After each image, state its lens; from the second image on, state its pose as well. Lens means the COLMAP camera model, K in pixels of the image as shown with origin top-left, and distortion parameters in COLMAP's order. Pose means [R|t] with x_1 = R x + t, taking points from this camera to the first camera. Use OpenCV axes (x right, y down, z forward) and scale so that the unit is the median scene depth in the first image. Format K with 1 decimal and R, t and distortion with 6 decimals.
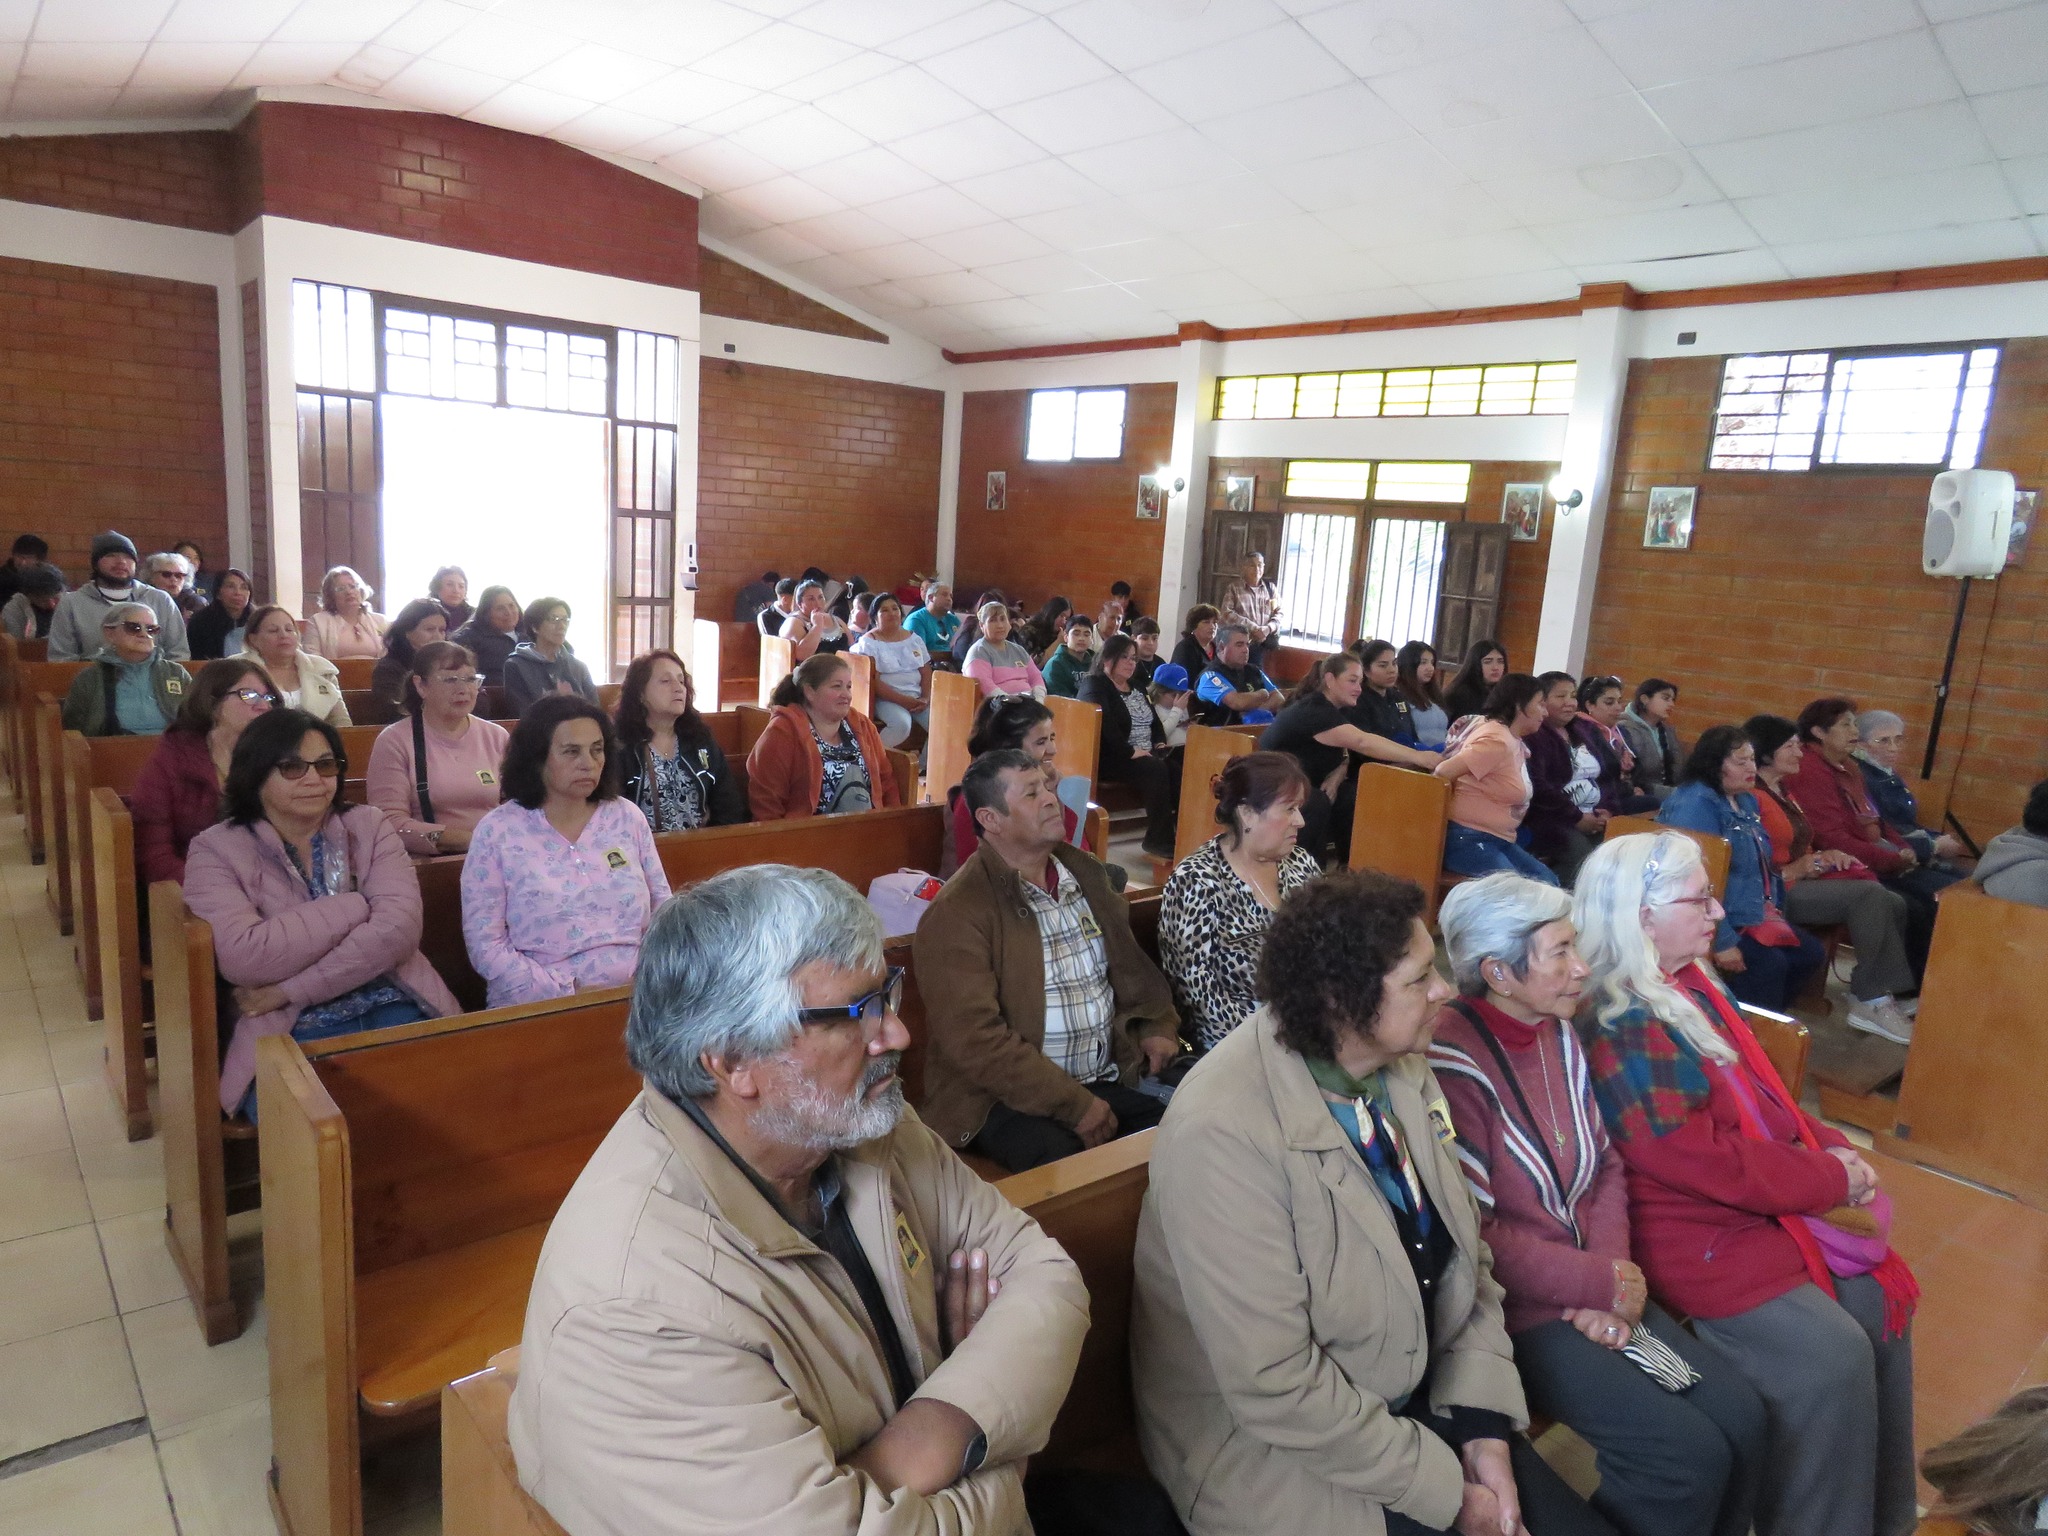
lens RADIAL K [[1317.6, 0, 1024.0], [0, 1317.6, 768.0], [0, 0, 1]] dist [-0.004806, 0.021520]
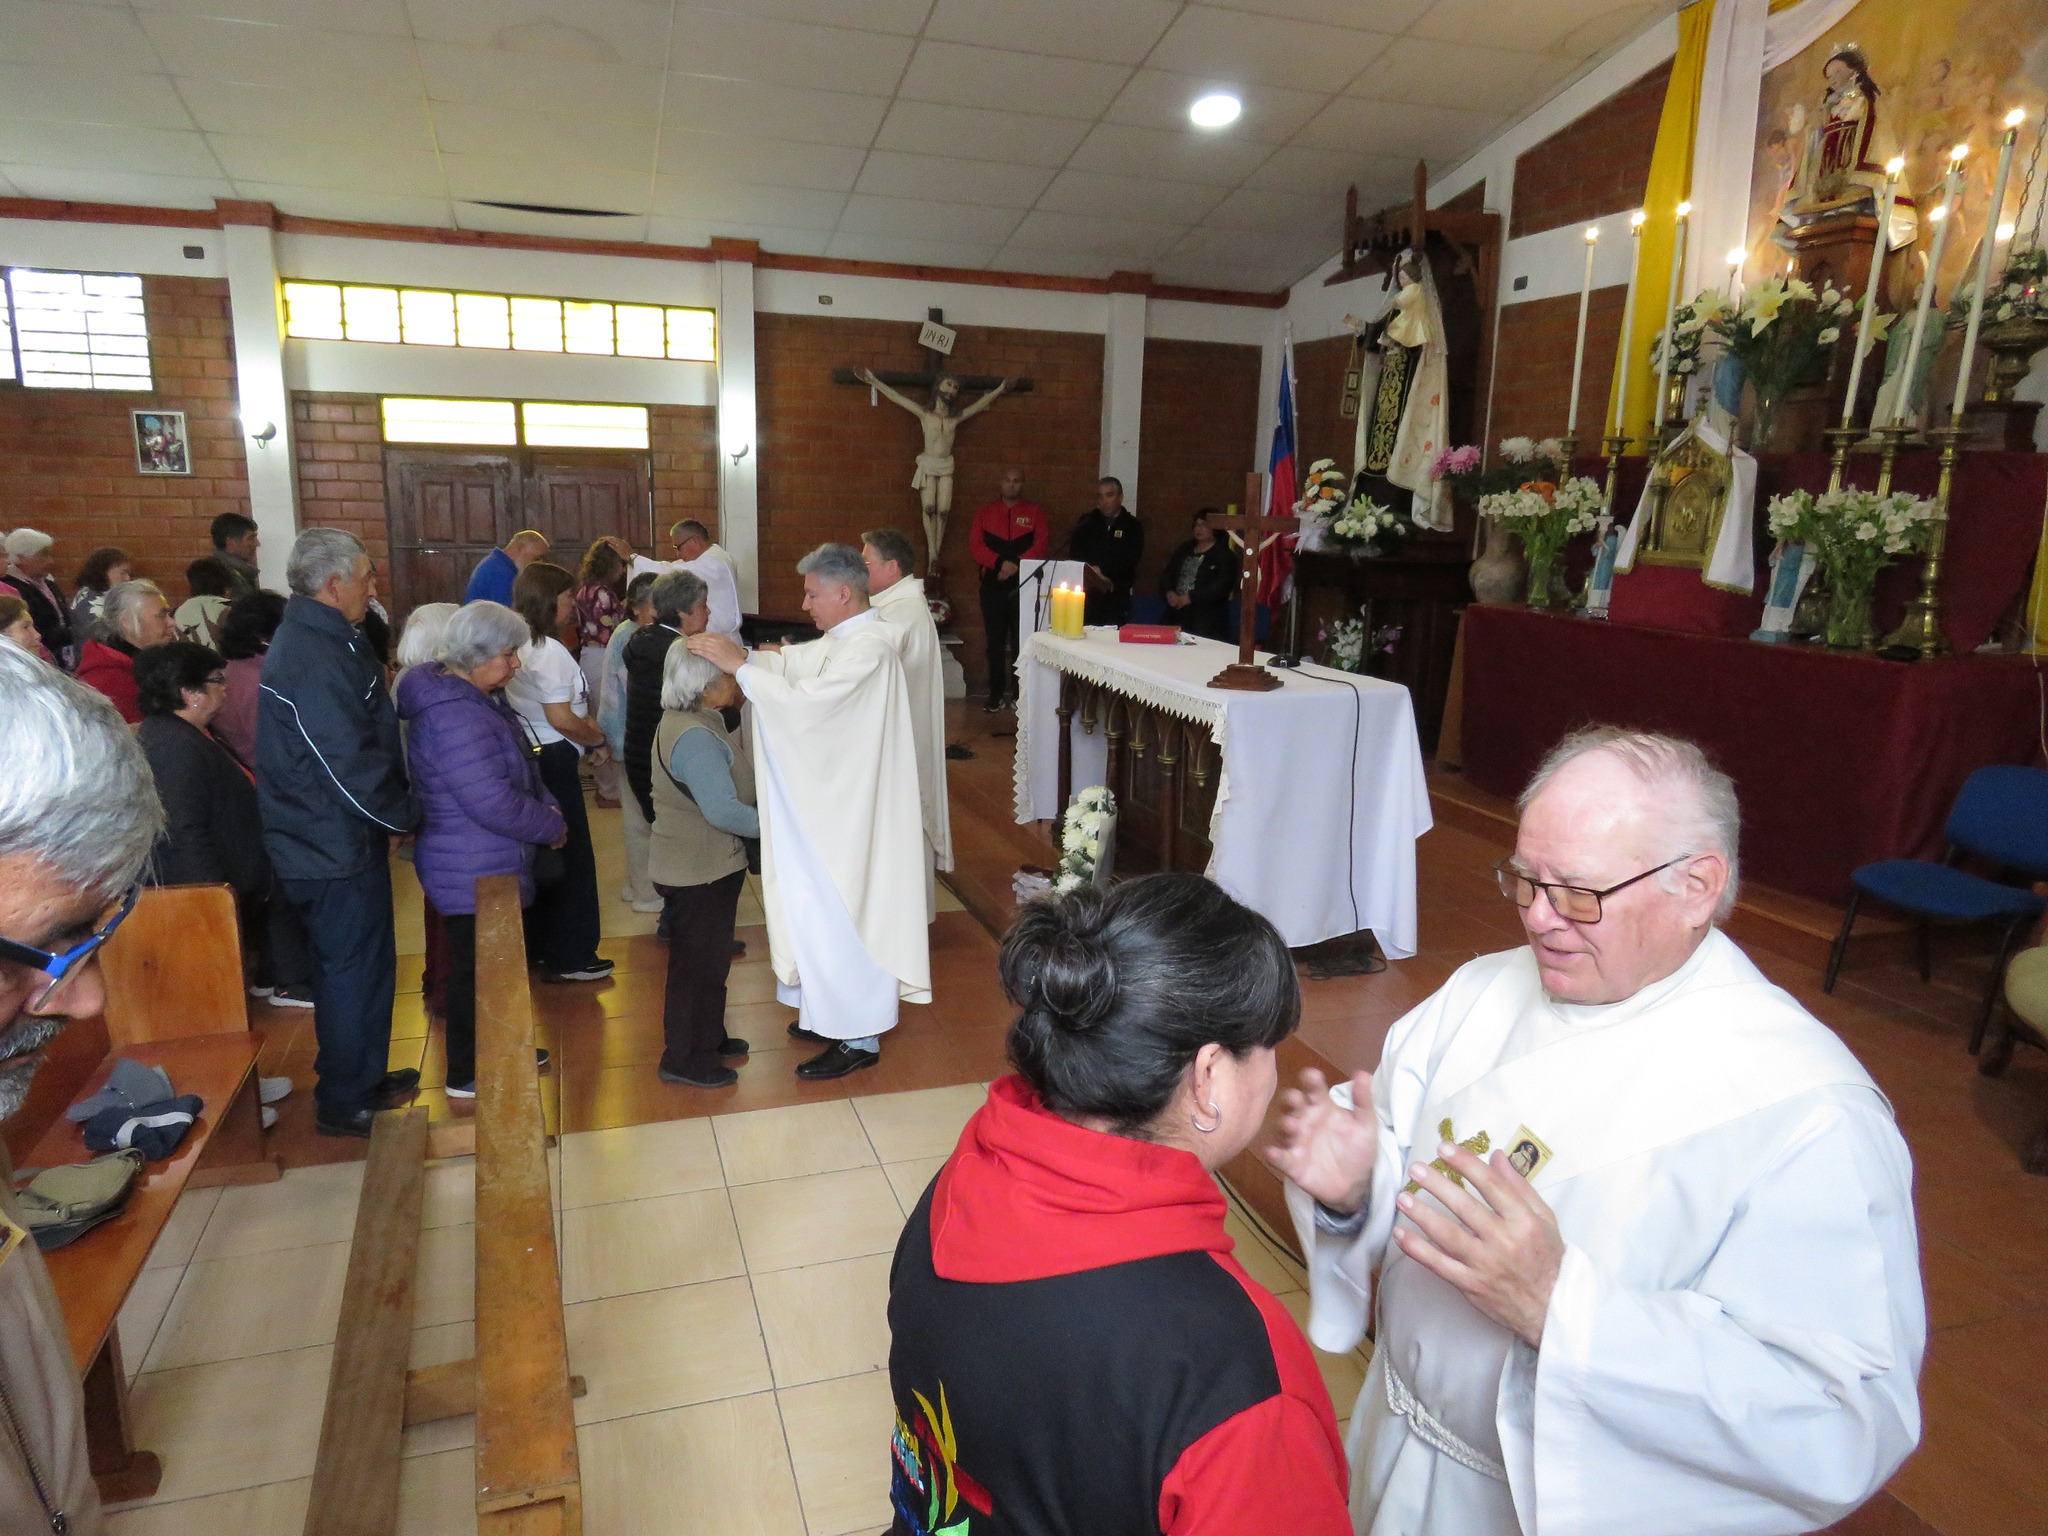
lens RADIAL K [[1317.6, 0, 1024.0], [0, 1317.6, 768.0], [0, 0, 1]] dist [-0.004806, 0.021520]
pose [[0.361212, -0.230647, 0.903509, -0.449875], [0.186196, 0.967255, 0.172481, -0.080519], [-0.913705, 0.105928, 0.392329, 0.353843]]
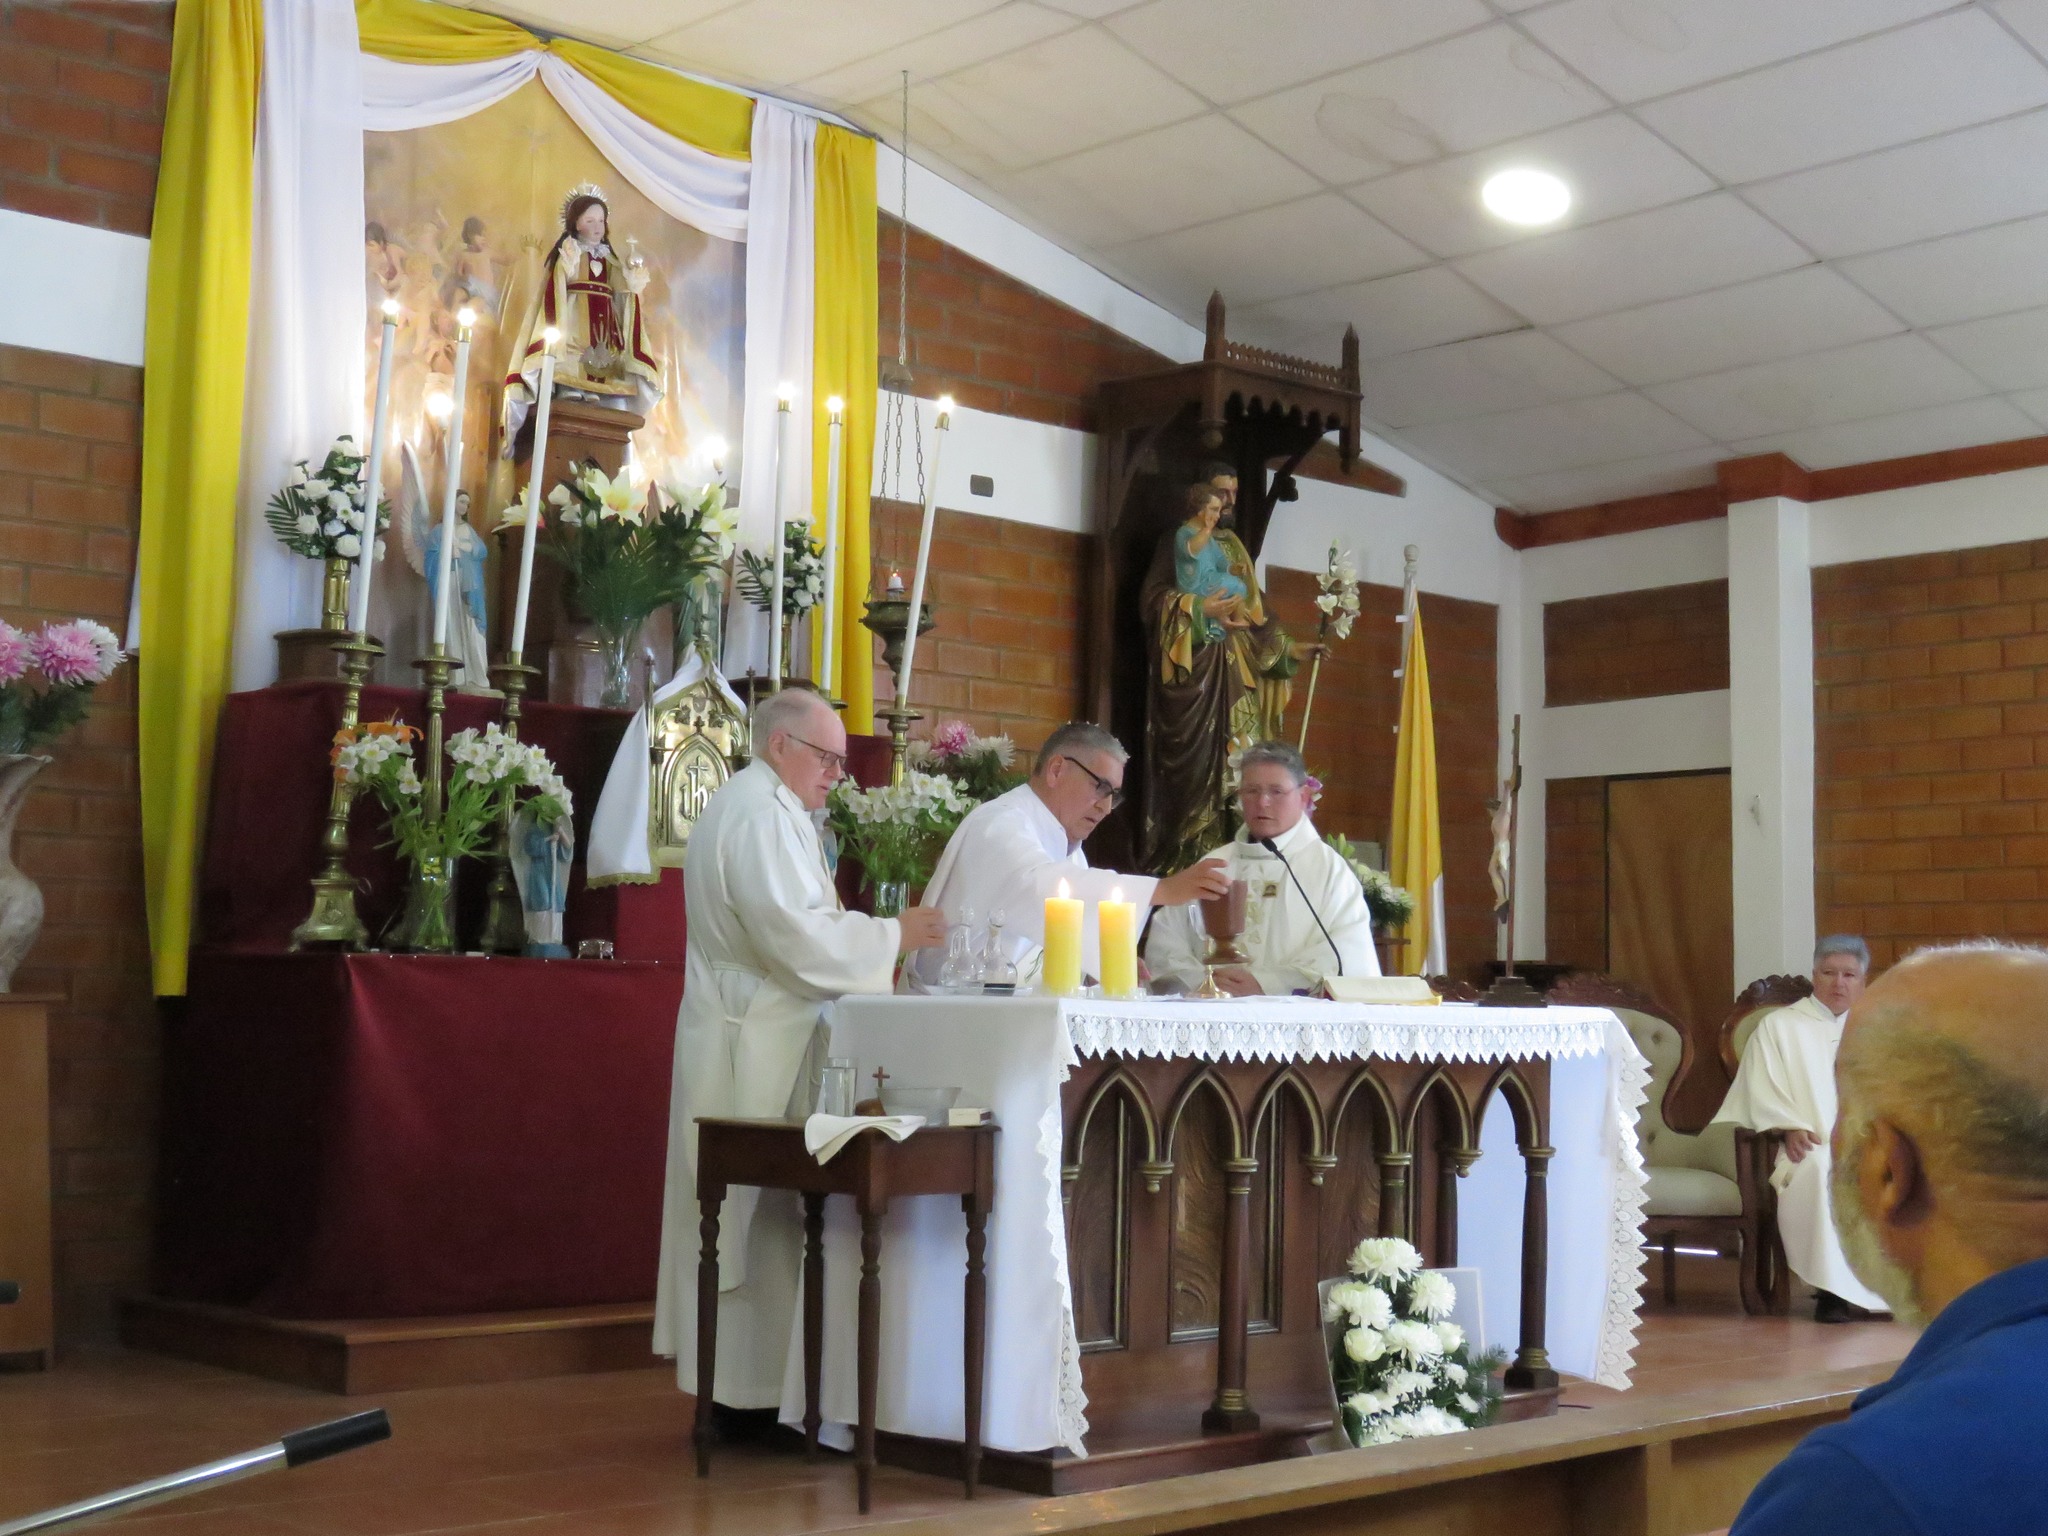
lens RADIAL K [[2734.4, 0, 1024.0], [0, 2734.4, 768.0], [0, 0, 1]] dist [-0.023332, 0.012448]
pose [[-0.997654, -0.059727, -0.033458, 0.130261], [-0.063380, 0.990554, 0.121599, -0.146266], [0.025879, 0.123434, -0.992015, 1.103066]]
